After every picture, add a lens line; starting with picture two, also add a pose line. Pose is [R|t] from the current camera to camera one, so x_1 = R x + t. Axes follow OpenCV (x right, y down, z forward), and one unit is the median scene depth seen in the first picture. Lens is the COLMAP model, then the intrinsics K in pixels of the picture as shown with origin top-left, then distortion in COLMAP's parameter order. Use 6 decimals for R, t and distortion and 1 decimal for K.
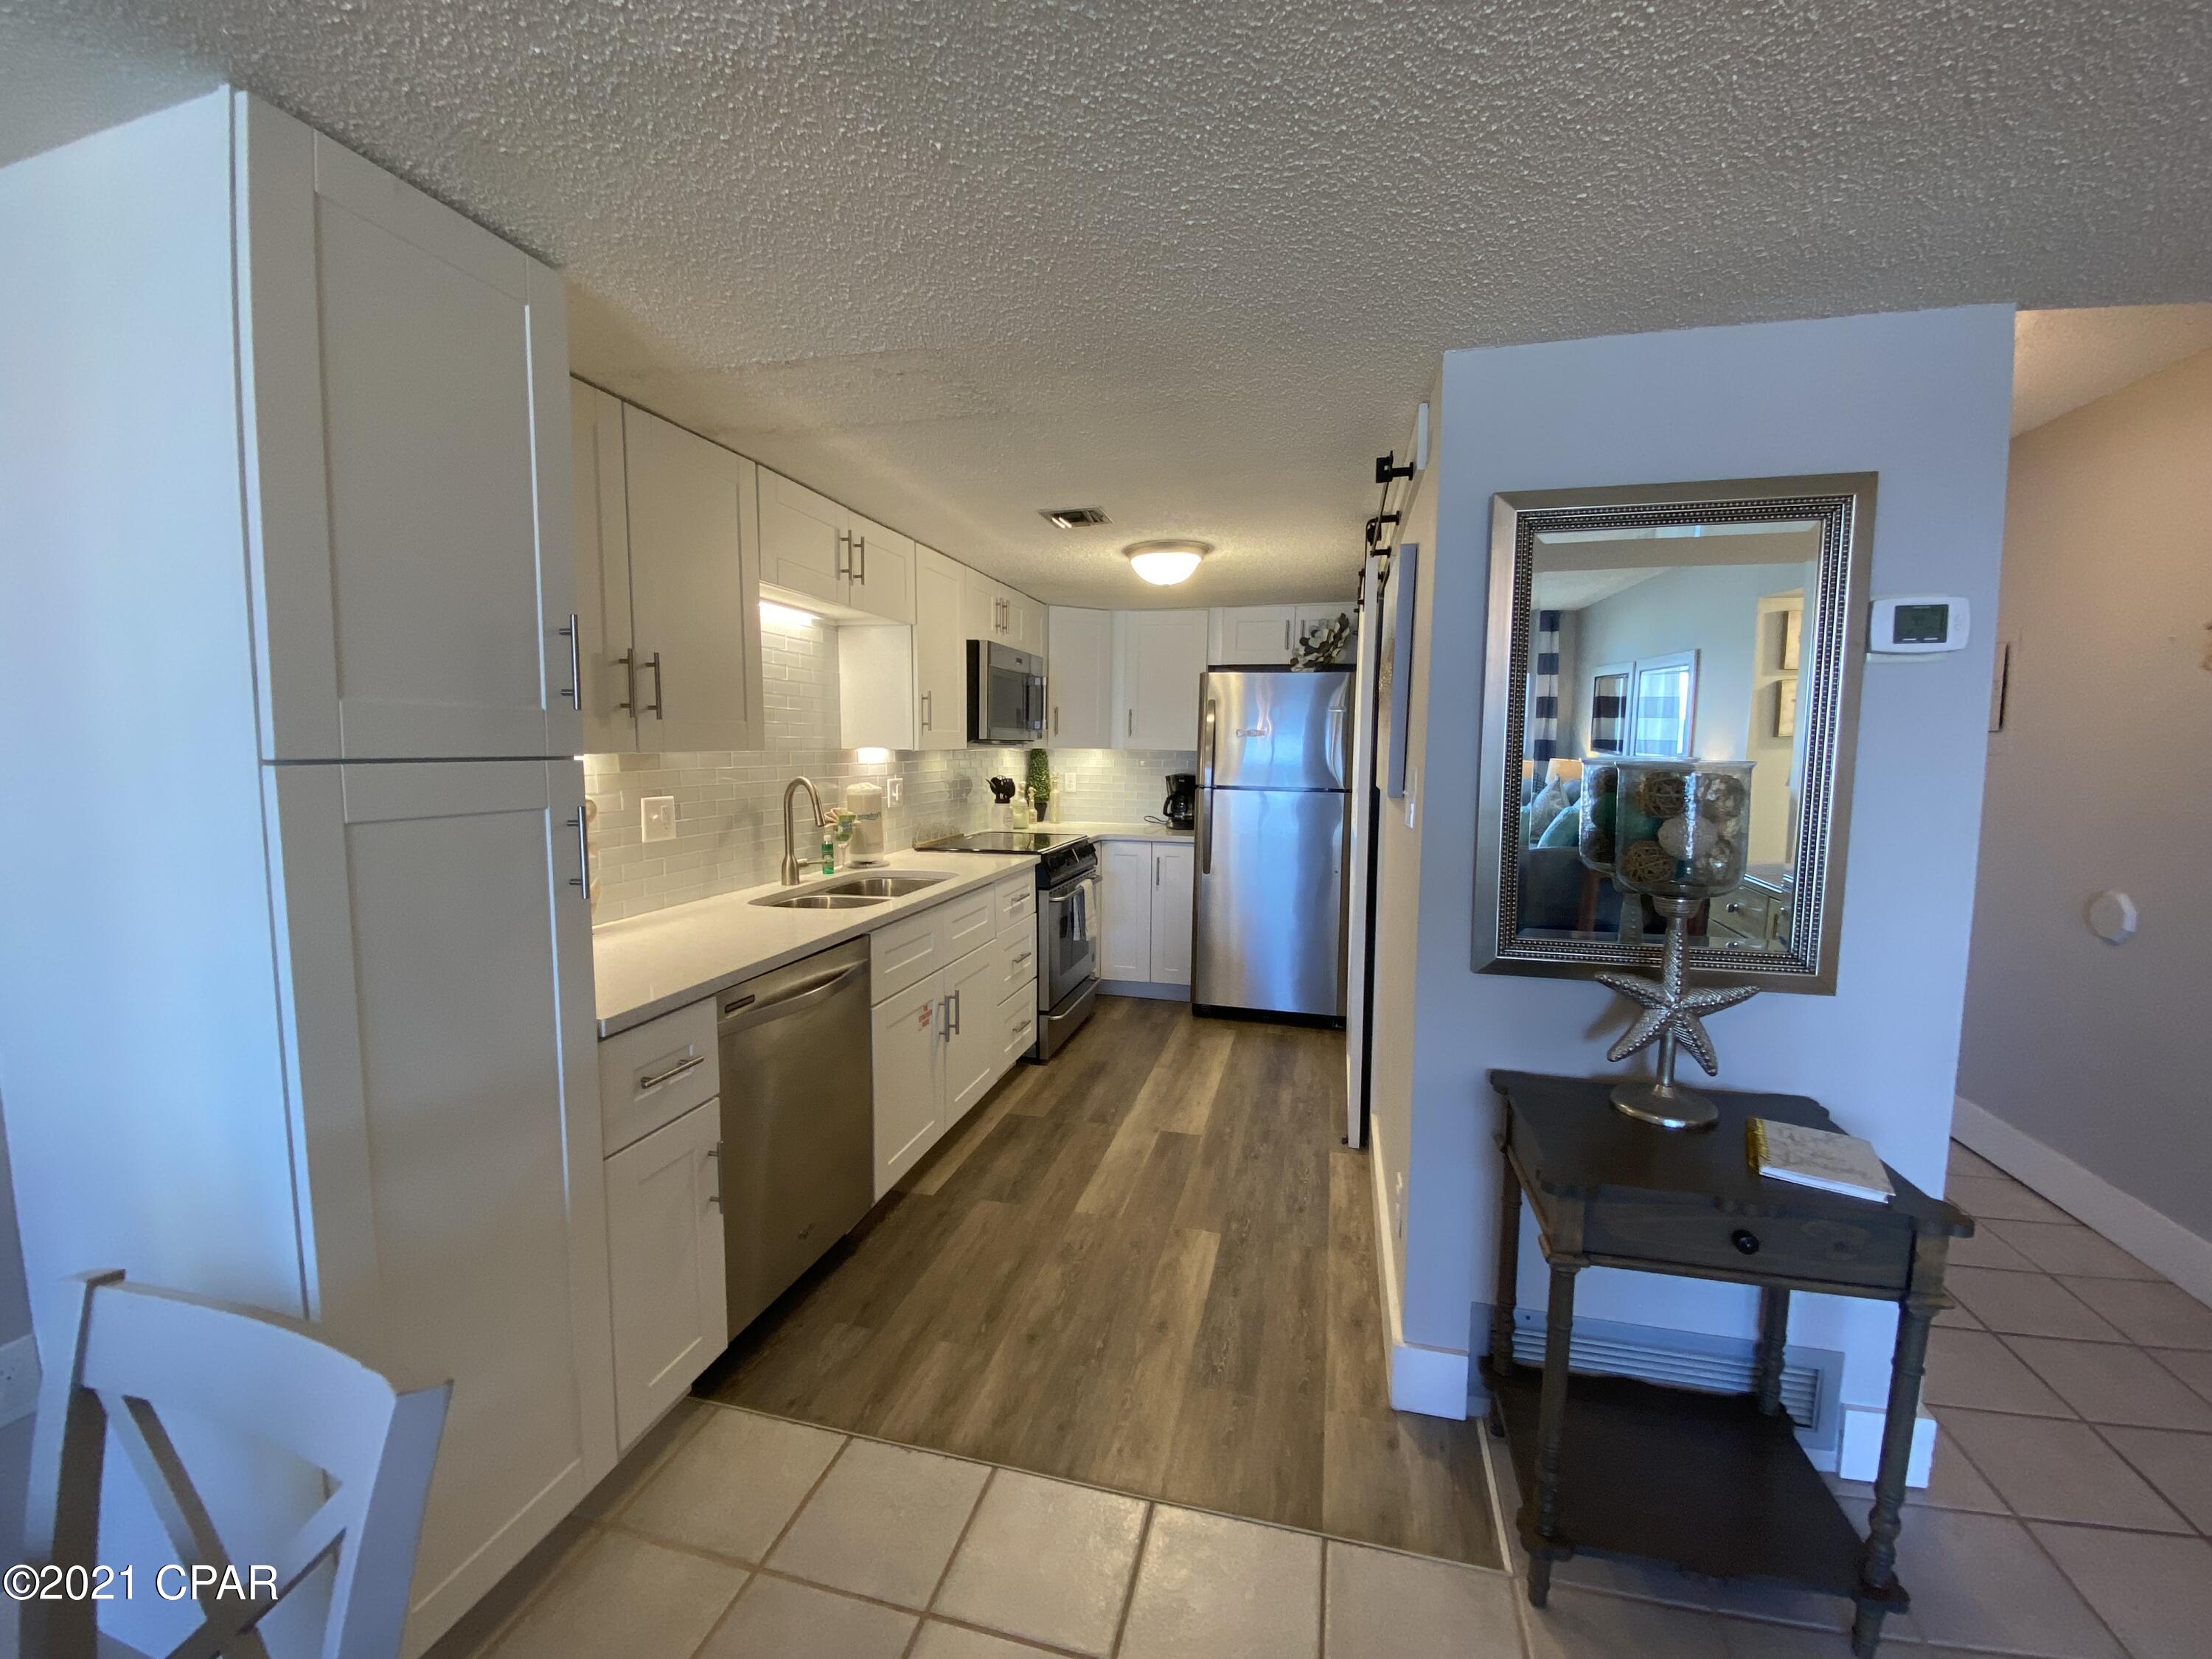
lens RADIAL K [[905.1, 0, 1115.8], [0, 905.1, 824.0], [0, 0, 1]] dist [0.015557, -0.017992]
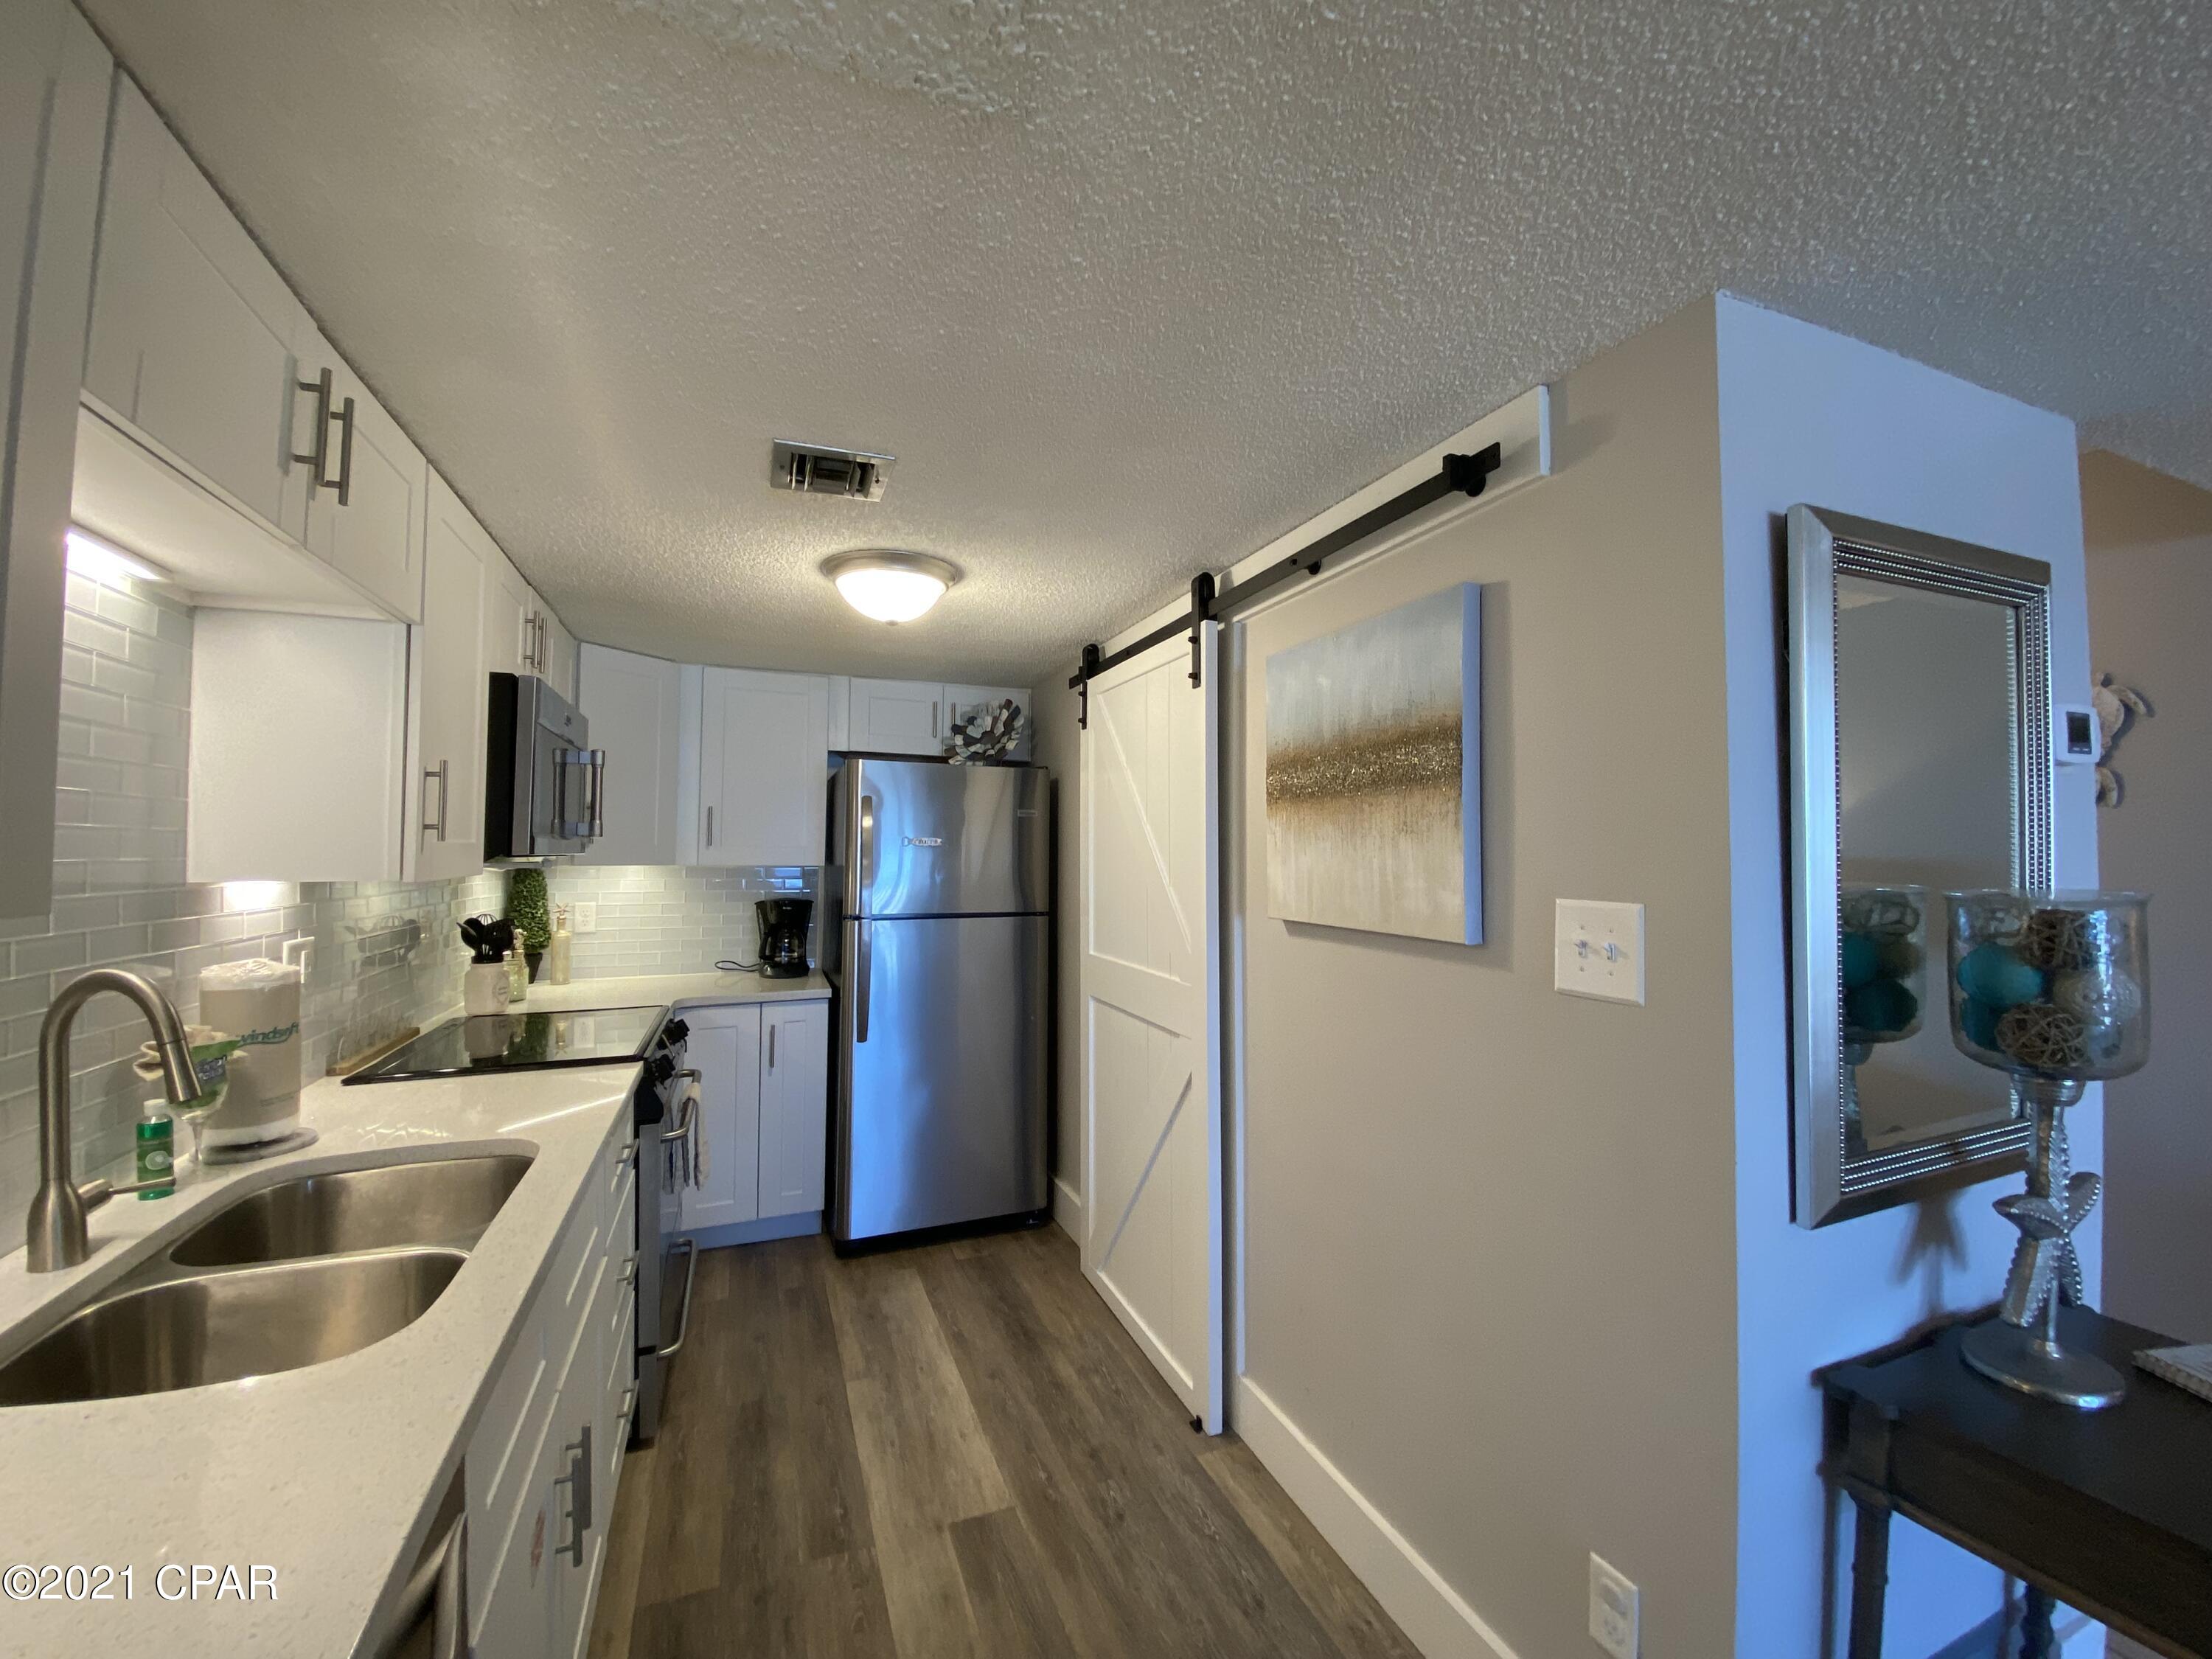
lens RADIAL K [[905.1, 0, 1136.5], [0, 905.1, 819.2], [0, 0, 1]] dist [0.015557, -0.017992]
pose [[0.802120, 0.015005, 0.596974, -0.194089], [0.056744, 0.993246, -0.101209, -0.044273], [-0.594460, 0.115057, 0.795851, 0.381733]]
